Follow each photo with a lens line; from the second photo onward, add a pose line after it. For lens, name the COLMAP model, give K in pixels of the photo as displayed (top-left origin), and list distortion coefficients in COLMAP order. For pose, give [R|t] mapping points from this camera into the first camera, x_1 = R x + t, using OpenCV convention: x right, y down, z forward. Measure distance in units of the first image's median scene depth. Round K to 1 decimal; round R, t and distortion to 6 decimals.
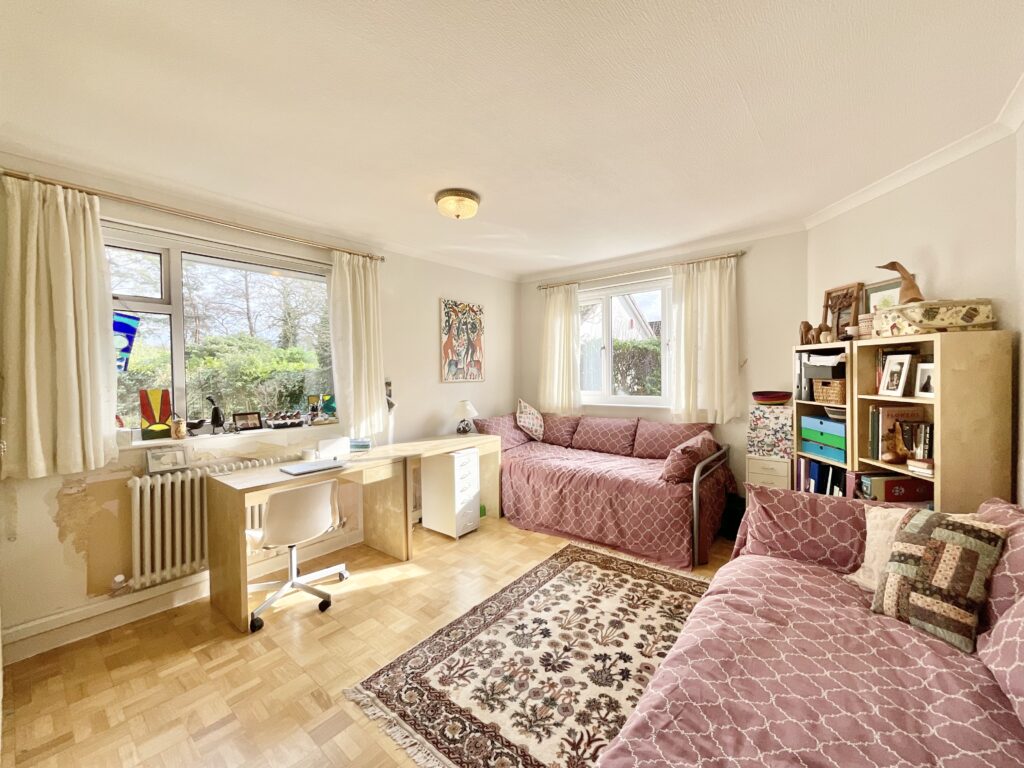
lens RADIAL K [[416.6, 0, 511.5], [0, 416.6, 383.3], [0, 0, 1]] dist [-0.001531, 0.000152]
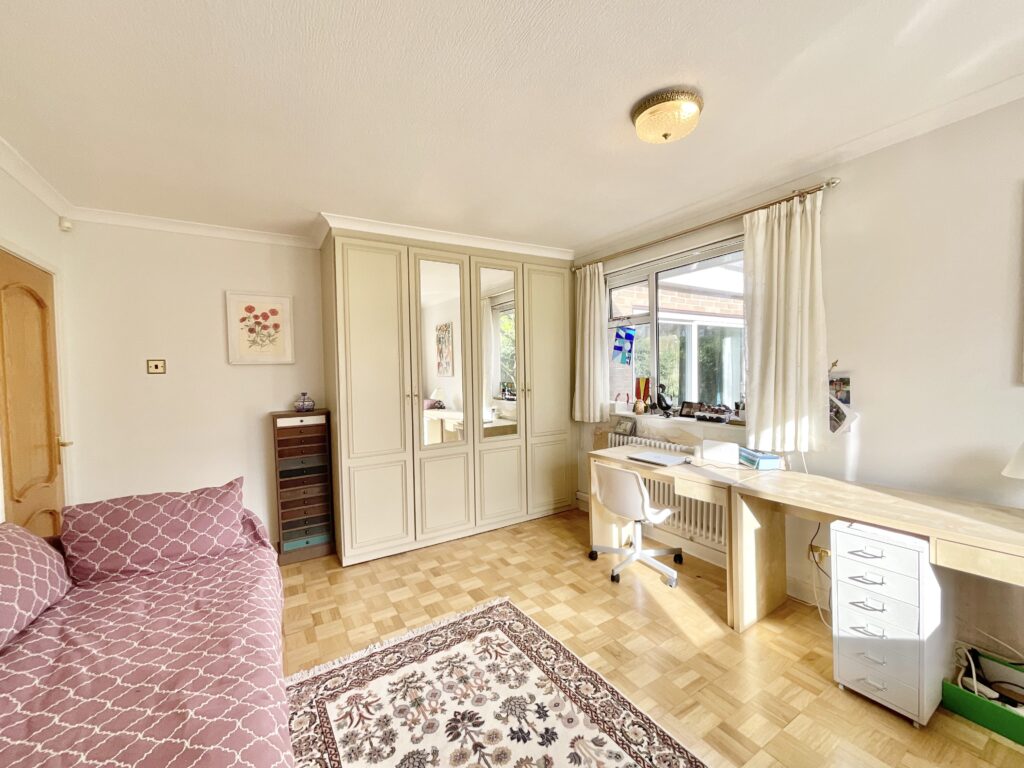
lens RADIAL K [[416.6, 0, 511.5], [0, 416.6, 383.3], [0, 0, 1]] dist [-0.001531, 0.000152]
pose [[-0.338723, 0.046572, -0.939733, 0.869811], [0.010953, 0.998902, 0.045556, -0.052744], [0.940822, 0.005138, -0.338861, 1.448890]]
